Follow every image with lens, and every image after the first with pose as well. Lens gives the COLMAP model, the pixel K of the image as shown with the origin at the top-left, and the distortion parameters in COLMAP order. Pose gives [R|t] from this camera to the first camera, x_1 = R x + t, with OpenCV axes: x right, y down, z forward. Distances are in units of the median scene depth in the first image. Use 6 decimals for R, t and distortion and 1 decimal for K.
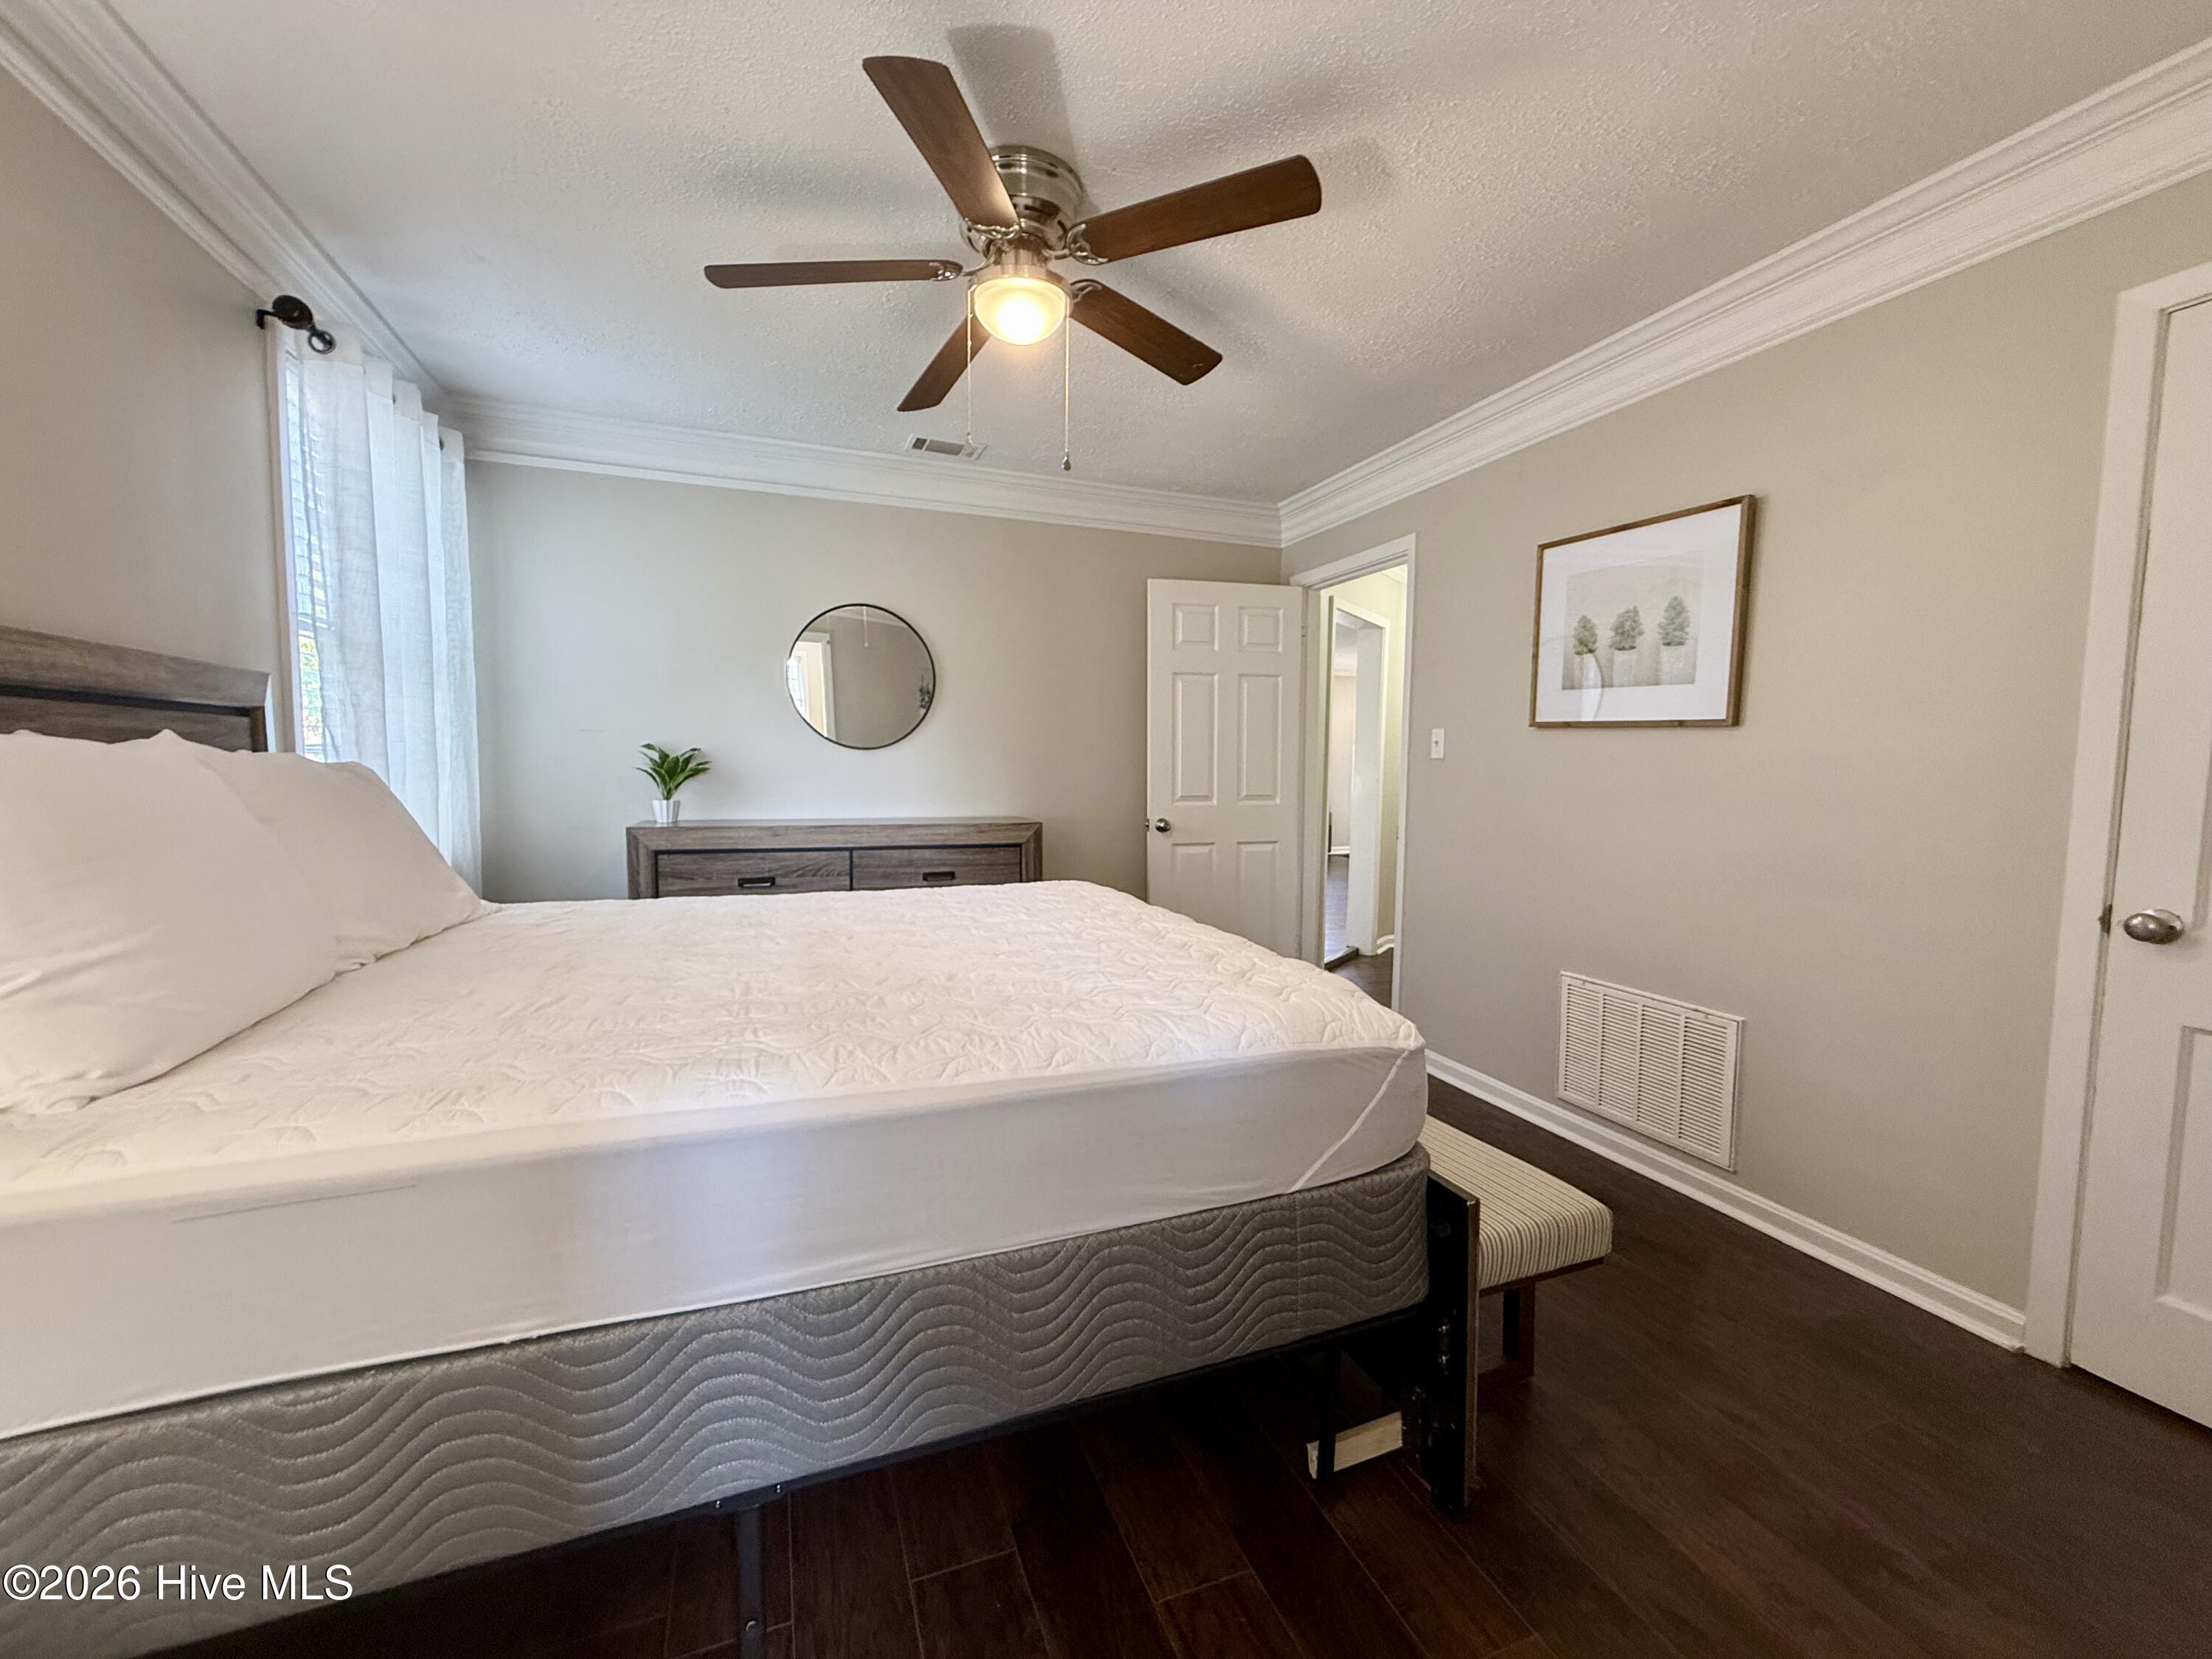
lens RADIAL K [[882.2, 0, 1110.1], [0, 882.2, 821.2], [0, 0, 1]] dist [-0.000021, -0.000067]
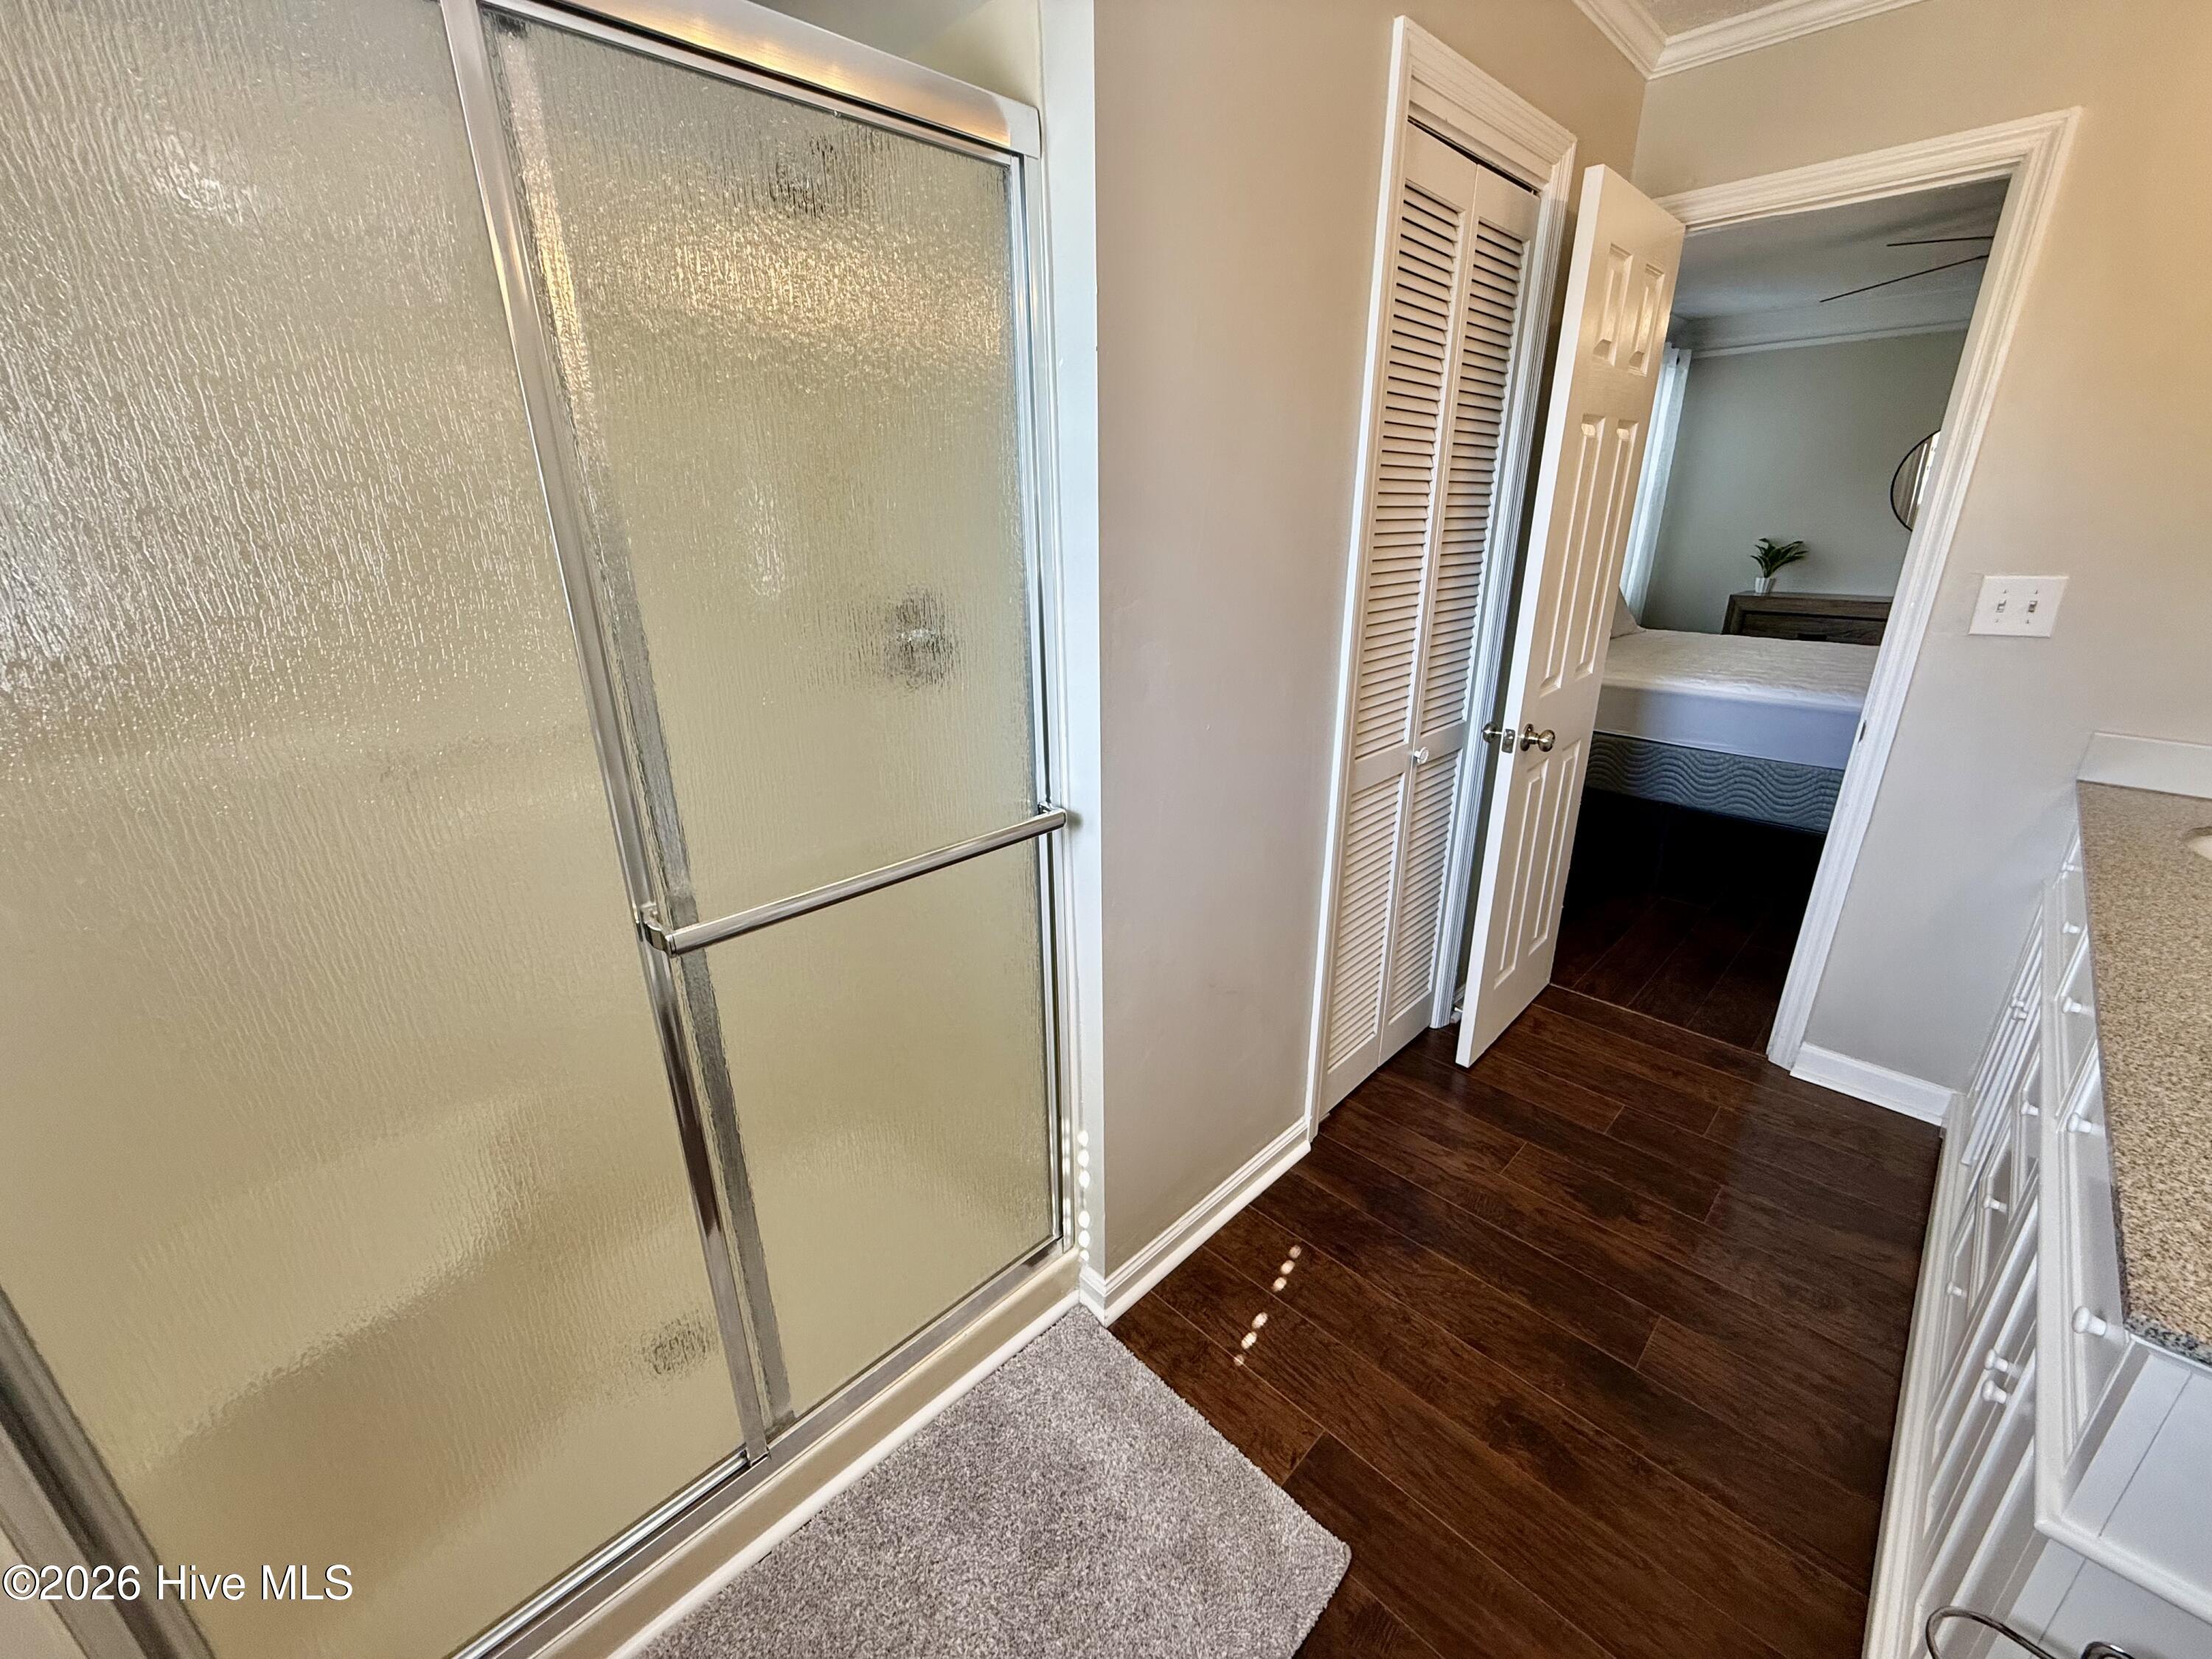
lens RADIAL K [[882.2, 0, 1114.8], [0, 882.2, 831.3], [0, 0, 1]] dist [-0.000021, -0.000067]
pose [[0.403149, 0.297663, -0.865372, 0.497539], [-0.050196, 0.951391, 0.303866, -0.013266], [0.913757, -0.079065, 0.398494, -0.675366]]
